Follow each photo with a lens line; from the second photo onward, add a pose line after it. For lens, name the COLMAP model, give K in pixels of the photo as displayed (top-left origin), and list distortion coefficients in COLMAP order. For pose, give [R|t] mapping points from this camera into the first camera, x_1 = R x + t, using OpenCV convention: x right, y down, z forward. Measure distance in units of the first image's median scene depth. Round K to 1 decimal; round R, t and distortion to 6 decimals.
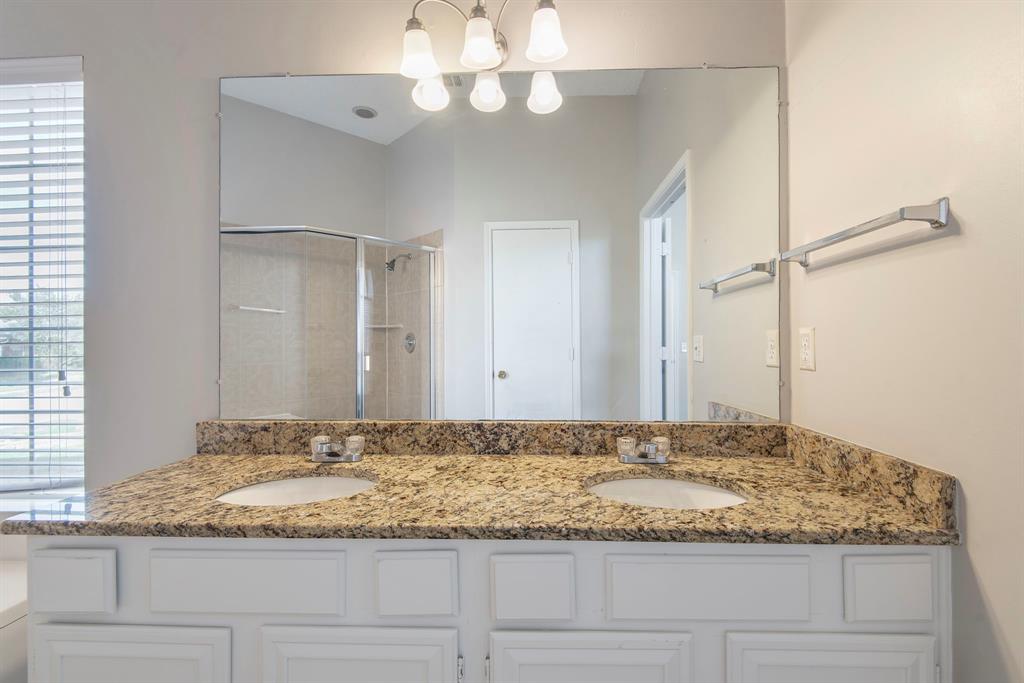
lens RADIAL K [[466.2, 0, 504.8], [0, 466.2, 341.8], [0, 0, 1]] dist [0.009498, -0.005298]
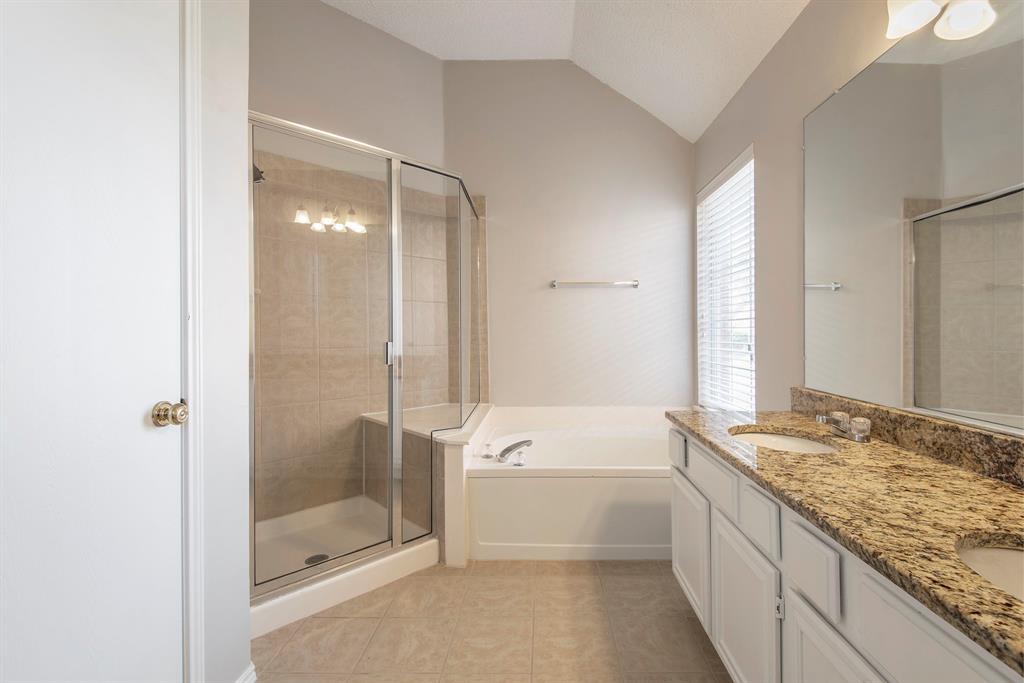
lens RADIAL K [[466.2, 0, 504.9], [0, 466.2, 324.9], [0, 0, 1]] dist [0.009498, -0.005298]
pose [[-0.022607, 0.001820, -0.999743, 0.866073], [0.000327, 0.999998, 0.001813, -0.008133], [0.999744, -0.000286, -0.022607, 0.272106]]
